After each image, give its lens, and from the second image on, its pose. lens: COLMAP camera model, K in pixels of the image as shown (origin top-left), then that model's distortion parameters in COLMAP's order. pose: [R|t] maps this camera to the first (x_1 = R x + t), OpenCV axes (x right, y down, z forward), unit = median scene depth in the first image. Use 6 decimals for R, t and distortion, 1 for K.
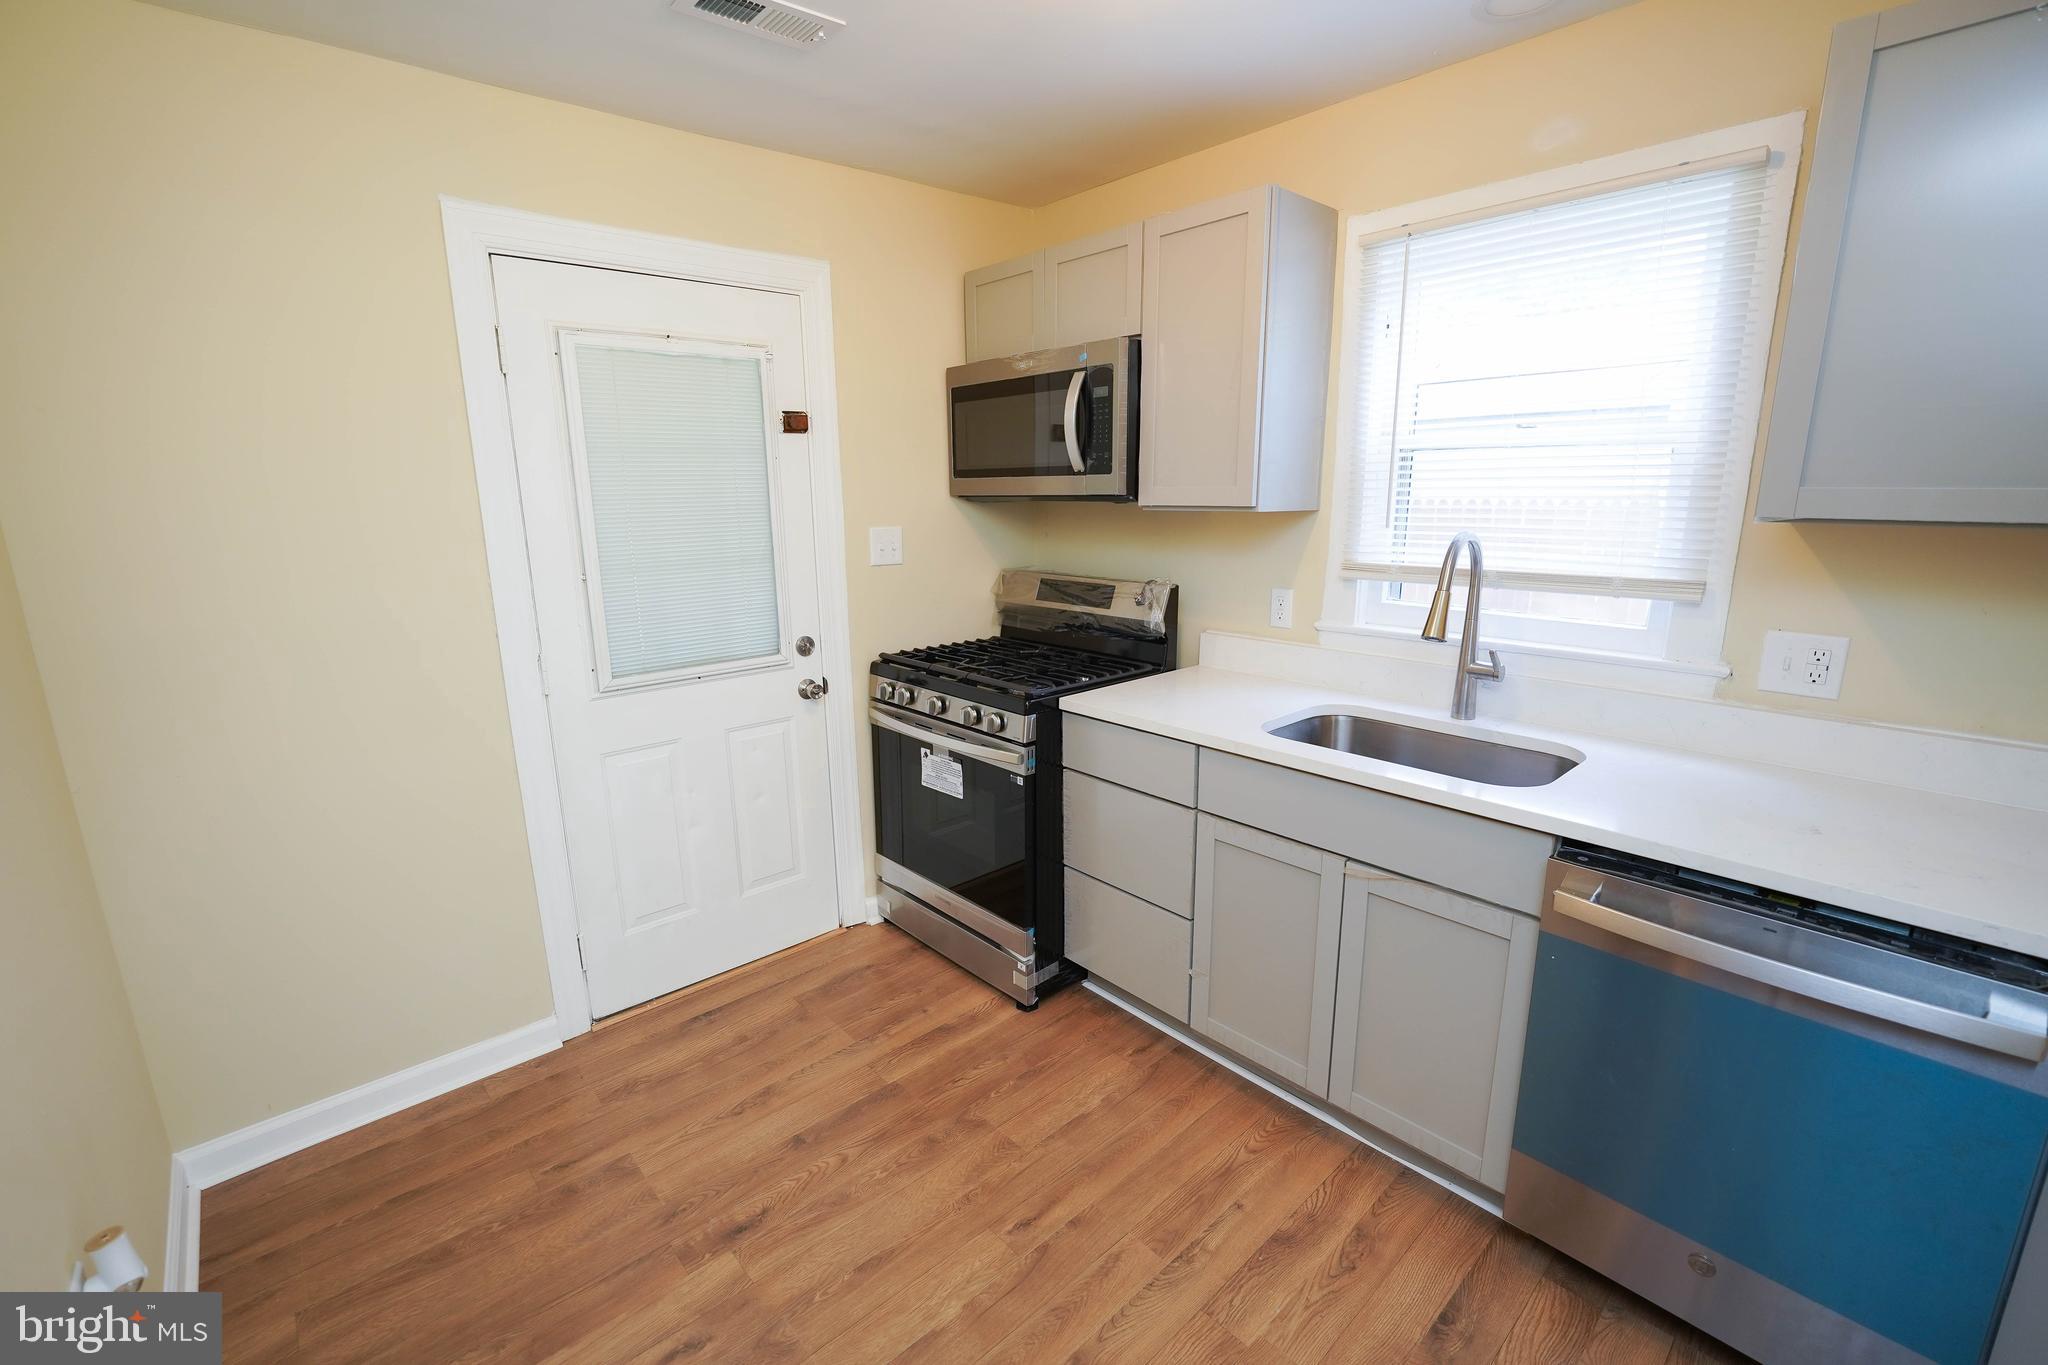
lens RADIAL K [[885.3, 0, 1018.3], [0, 885.3, 669.4], [0, 0, 1]] dist [-0.018894, 0.000491]
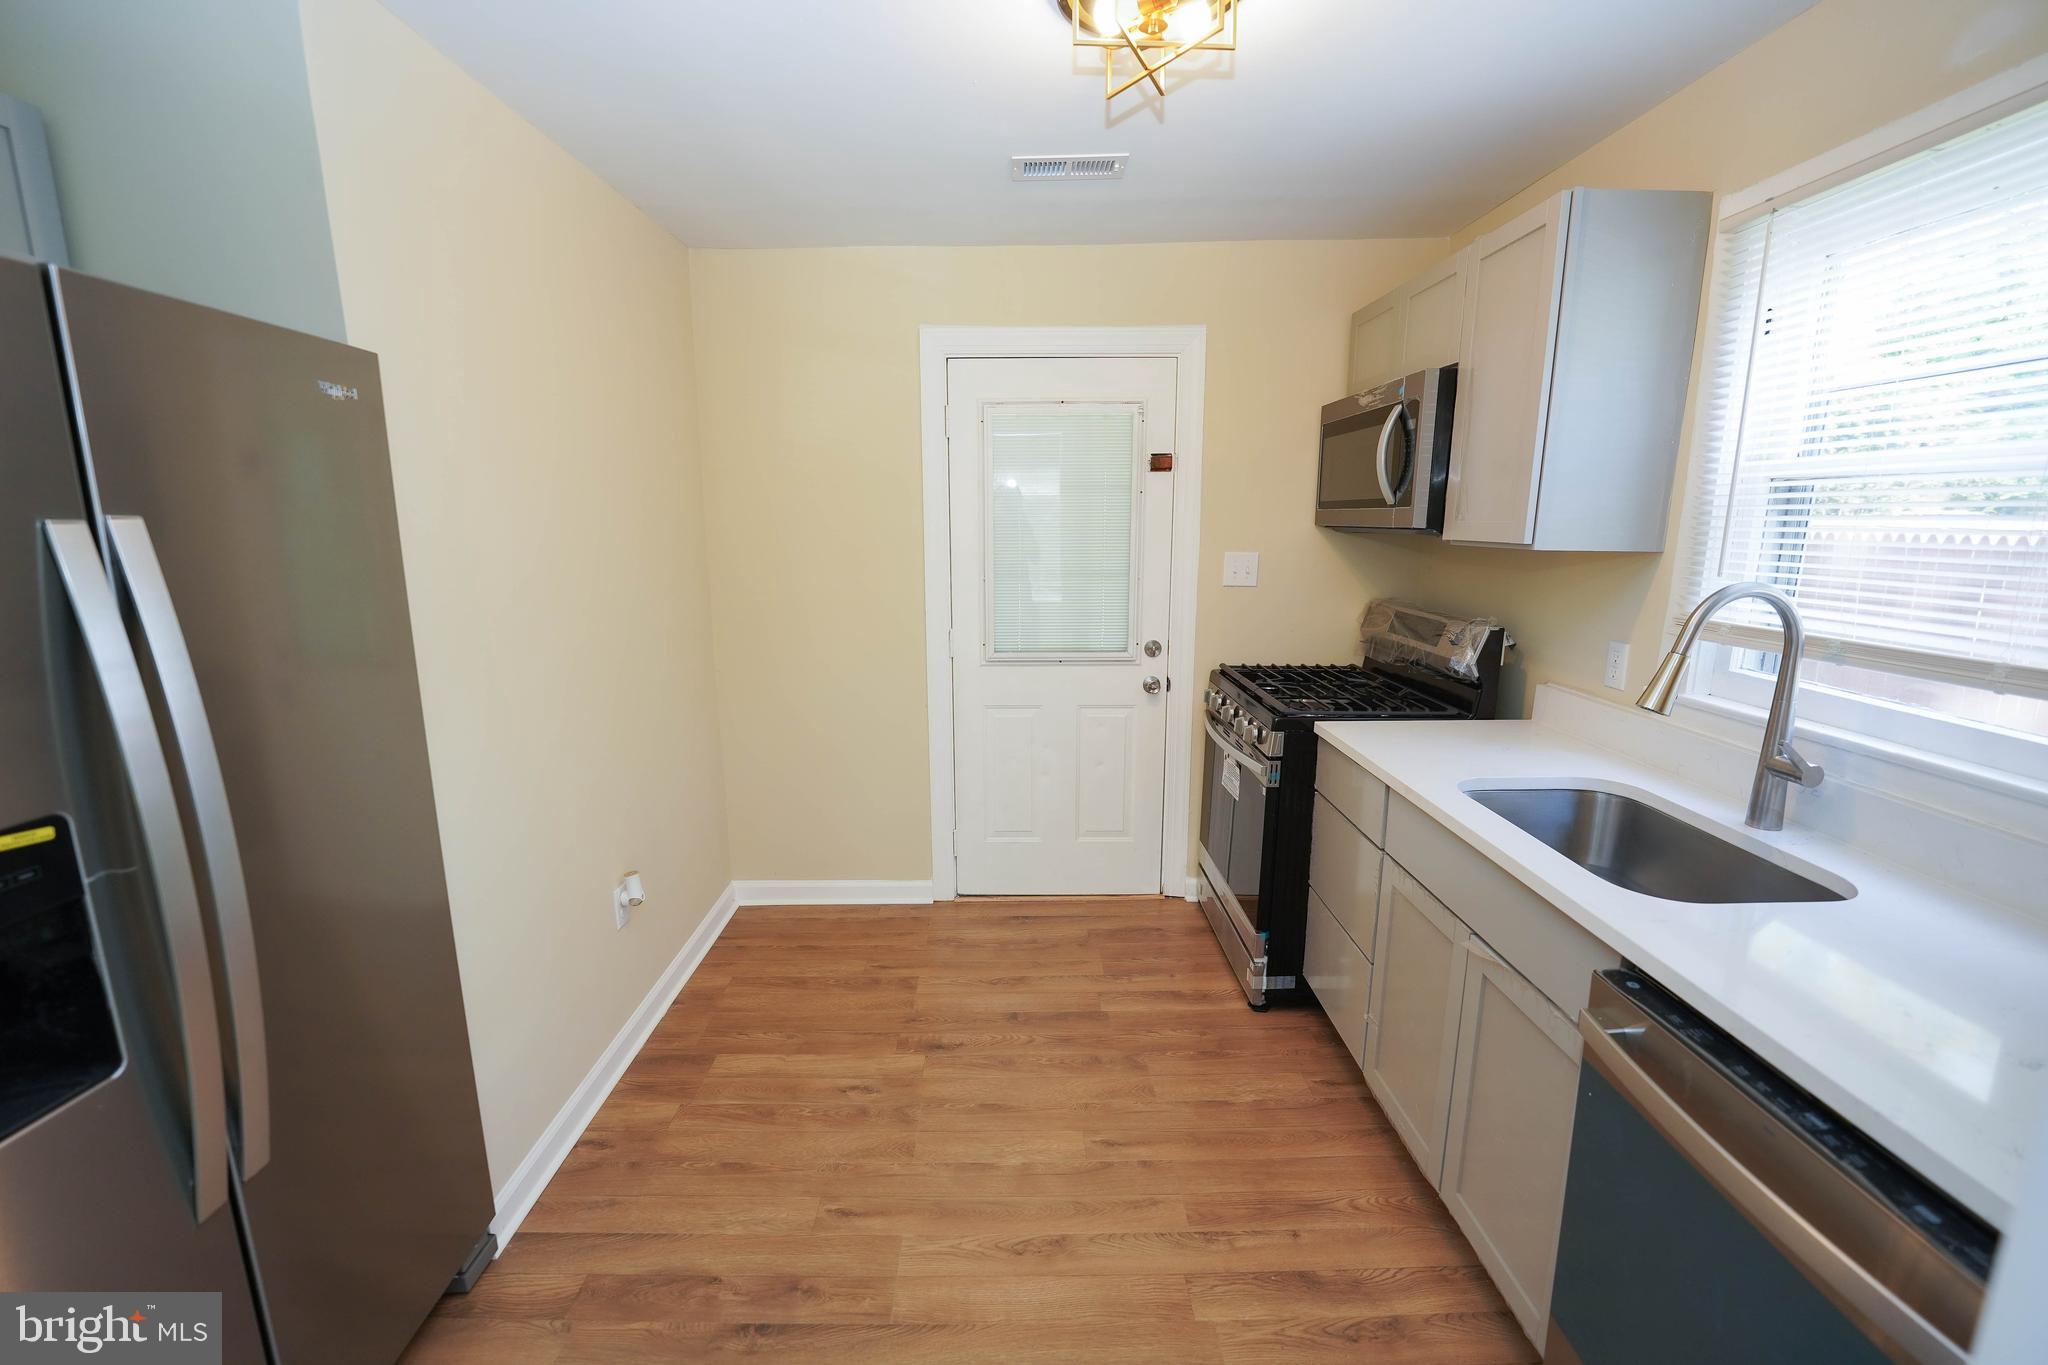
lens RADIAL K [[850.8, 0, 1010.7], [0, 850.8, 668.6], [0, 0, 1]] dist [-0.021285, 0.000211]
pose [[0.743617, 0.127720, -0.656294, 0.494922], [-0.142212, 0.989338, 0.031399, -0.011229], [0.653307, 0.069984, 0.753852, 0.016012]]
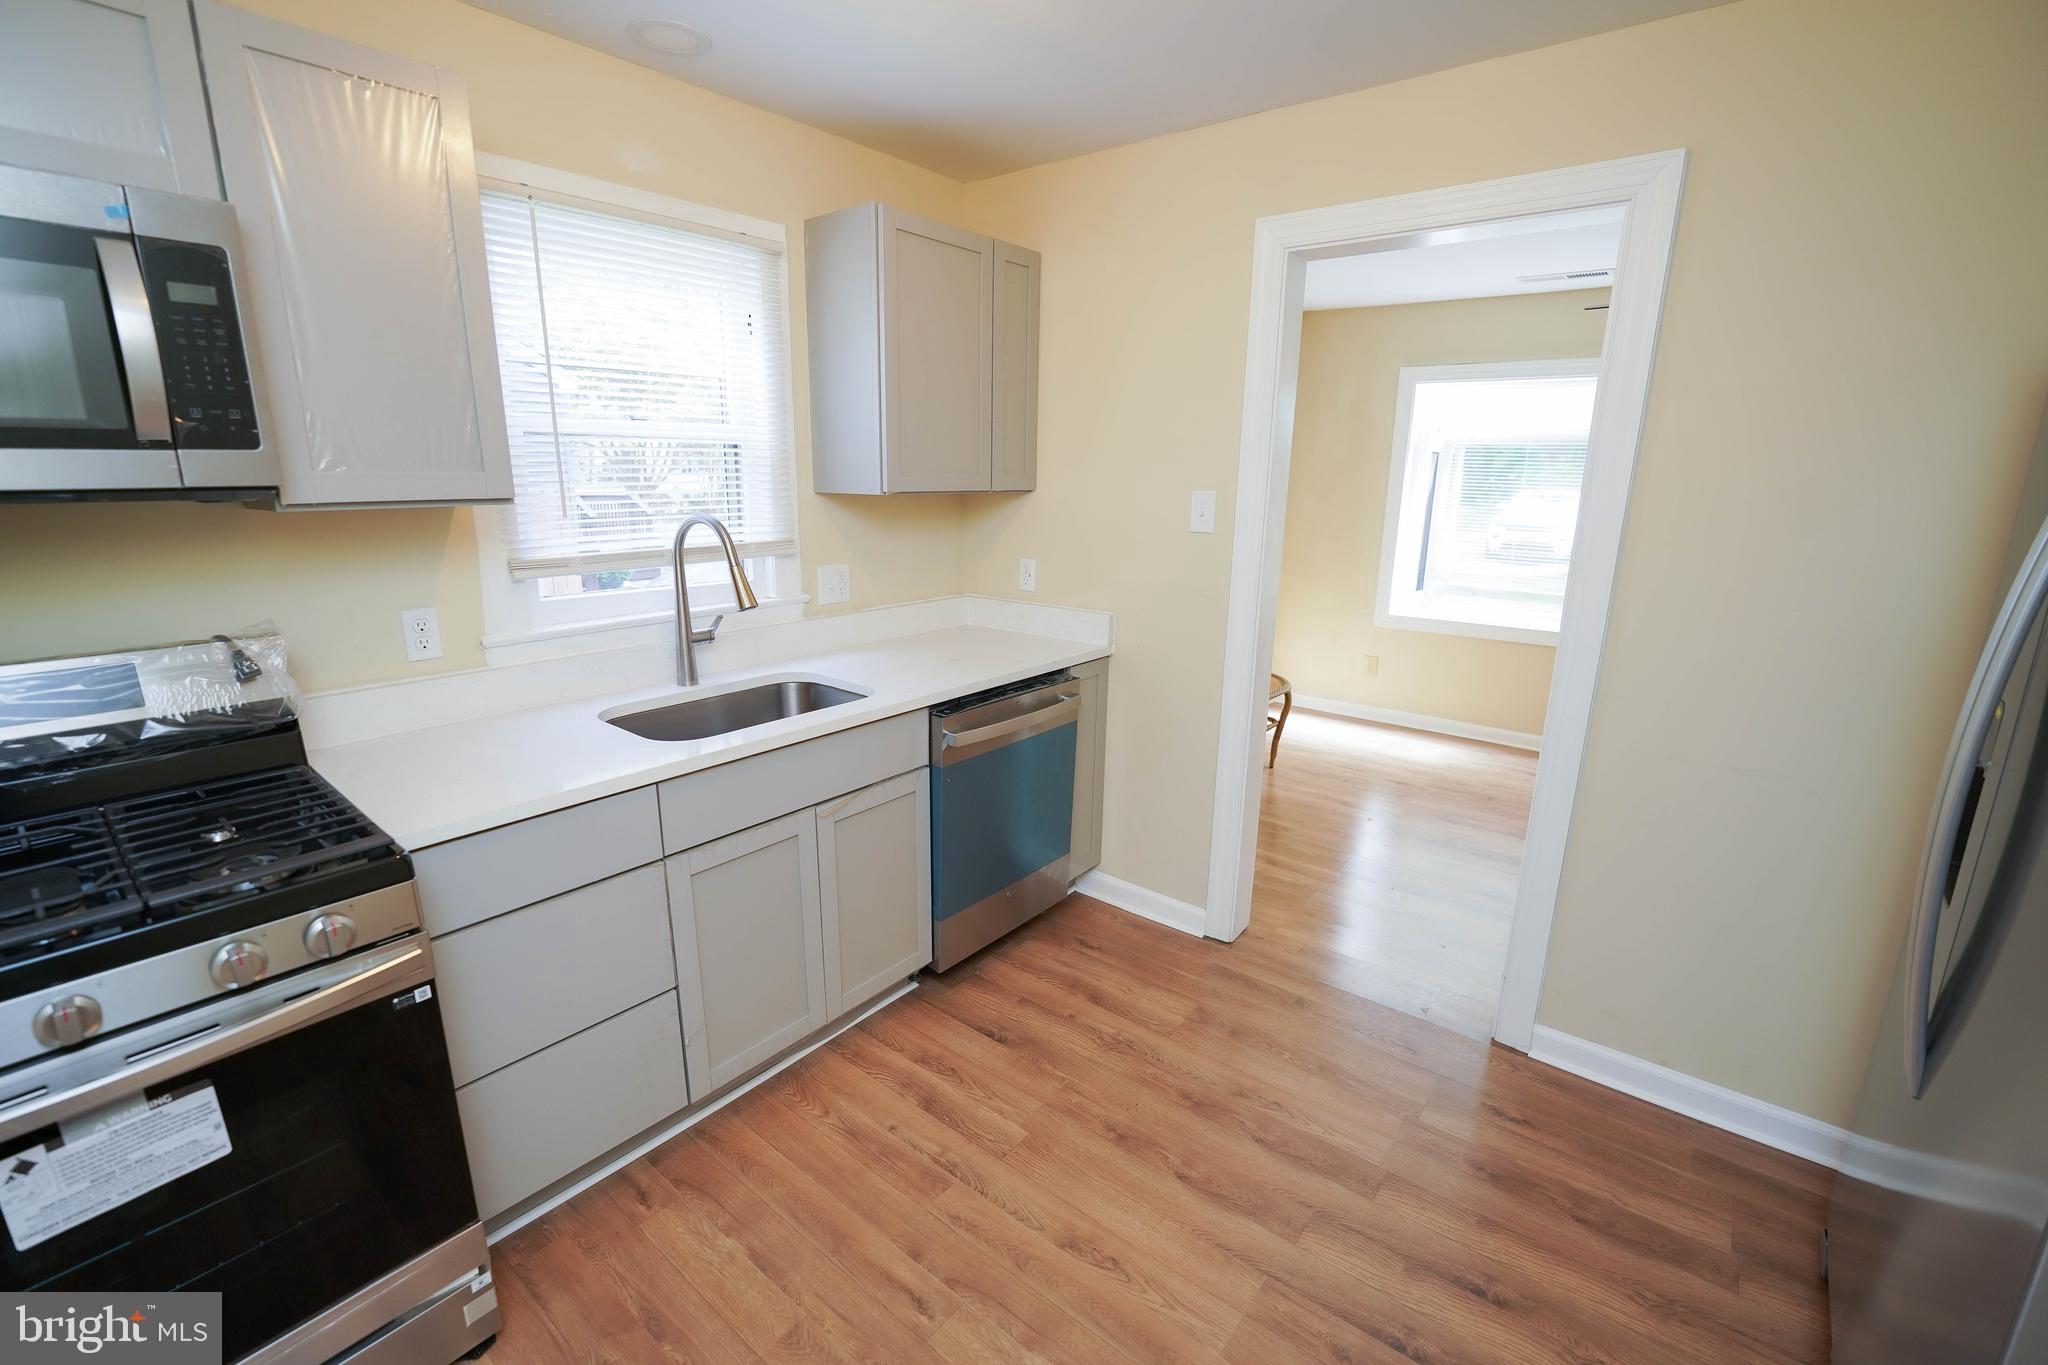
lens RADIAL K [[885.3, 0, 1009.1], [0, 885.3, 662.4], [0, 0, 1]] dist [-0.018894, 0.000491]
pose [[-0.151826, -0.202759, 0.967387, -0.639032], [0.193918, 0.953602, 0.230304, -0.152069], [-0.969198, 0.222560, -0.105463, 0.749830]]
